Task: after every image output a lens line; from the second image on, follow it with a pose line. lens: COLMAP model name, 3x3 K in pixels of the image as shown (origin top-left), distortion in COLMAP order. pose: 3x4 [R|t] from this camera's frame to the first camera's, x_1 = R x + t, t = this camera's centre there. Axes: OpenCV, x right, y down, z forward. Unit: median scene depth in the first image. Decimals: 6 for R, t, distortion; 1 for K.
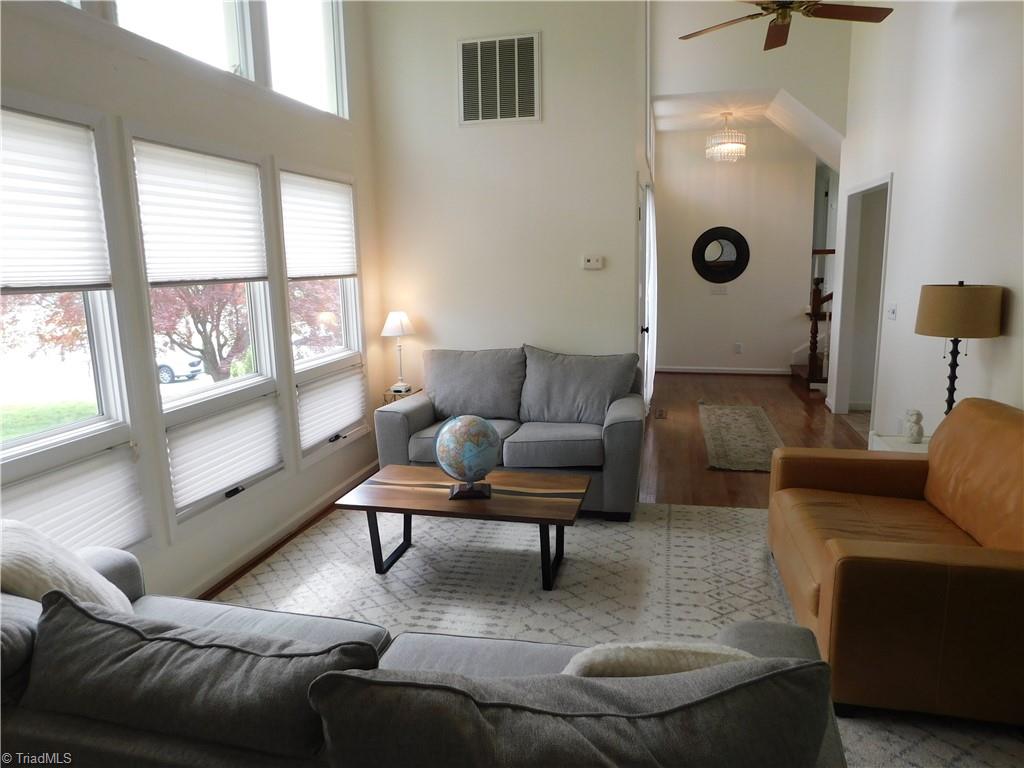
lens RADIAL K [[669.7, 0, 512.0], [0, 669.7, 384.0], [0, 0, 1]] dist [-0.031280, 0.002804]
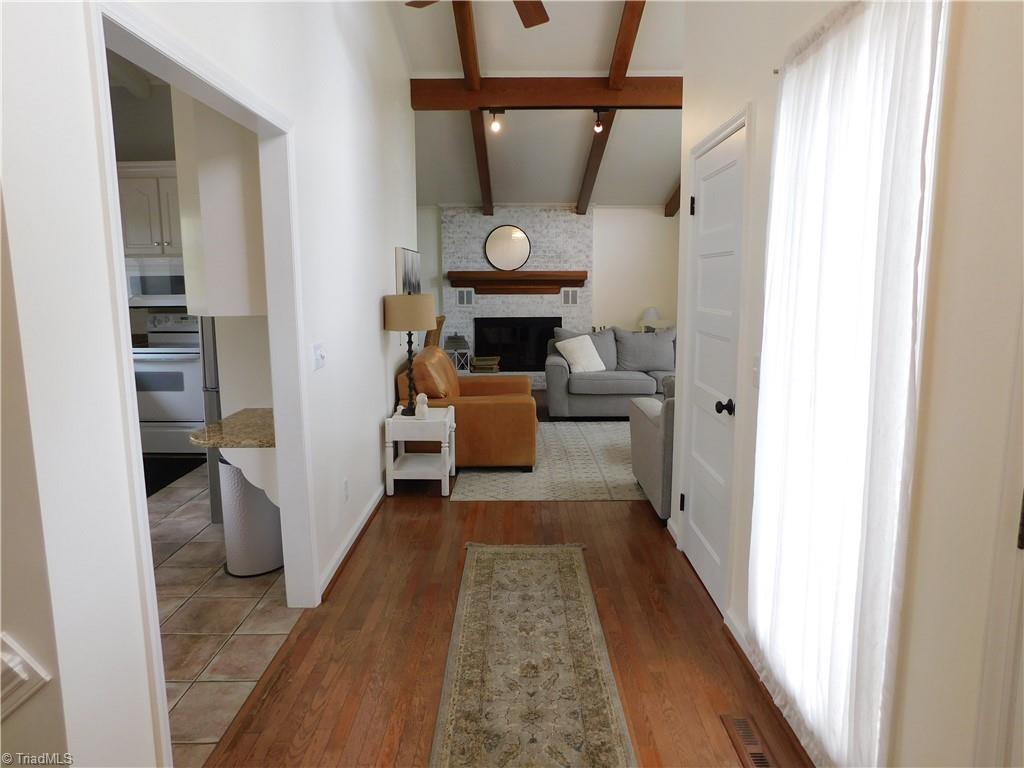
lens RADIAL K [[669.7, 0, 512.0], [0, 669.7, 384.0], [0, 0, 1]] dist [-0.031280, 0.002804]
pose [[-0.974583, 0.057290, -0.216579, 0.671592], [-0.017940, 0.943687, 0.330353, -0.375602], [0.223309, 0.325842, -0.918673, 2.065595]]
